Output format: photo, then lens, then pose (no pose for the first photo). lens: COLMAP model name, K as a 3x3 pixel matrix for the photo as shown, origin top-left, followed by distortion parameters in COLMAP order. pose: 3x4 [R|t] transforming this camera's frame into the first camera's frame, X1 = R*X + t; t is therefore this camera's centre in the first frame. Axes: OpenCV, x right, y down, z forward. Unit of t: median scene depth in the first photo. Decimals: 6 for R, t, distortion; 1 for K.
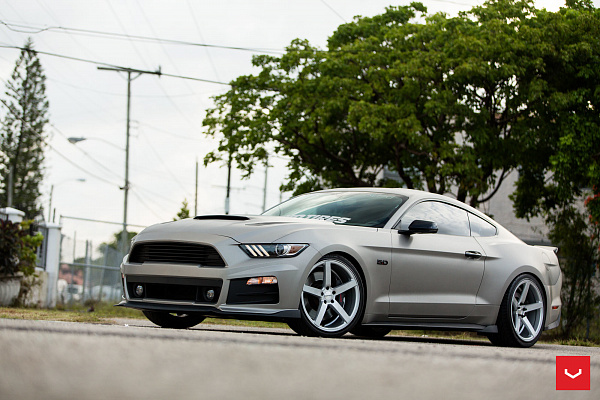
lens RADIAL K [[1904.6, 0, 300.0], [0, 1904.6, 200.0], [0, 0, 1]] dist [0.197204, -0.499282]
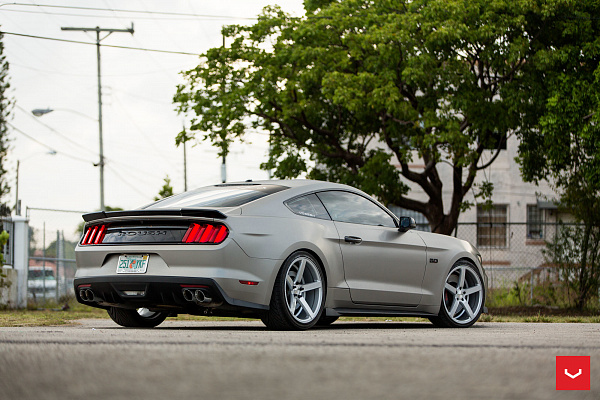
lens RADIAL K [[2460.2, 0, 300.0], [0, 2460.2, 200.0], [0, 0, 1]] dist [0.082176, -0.727262]
pose [[0.998397, -0.053760, -0.017708, 0.028289], [0.054152, 0.998280, 0.022472, -0.015250], [0.016469, -0.023394, 0.999591, -0.190492]]
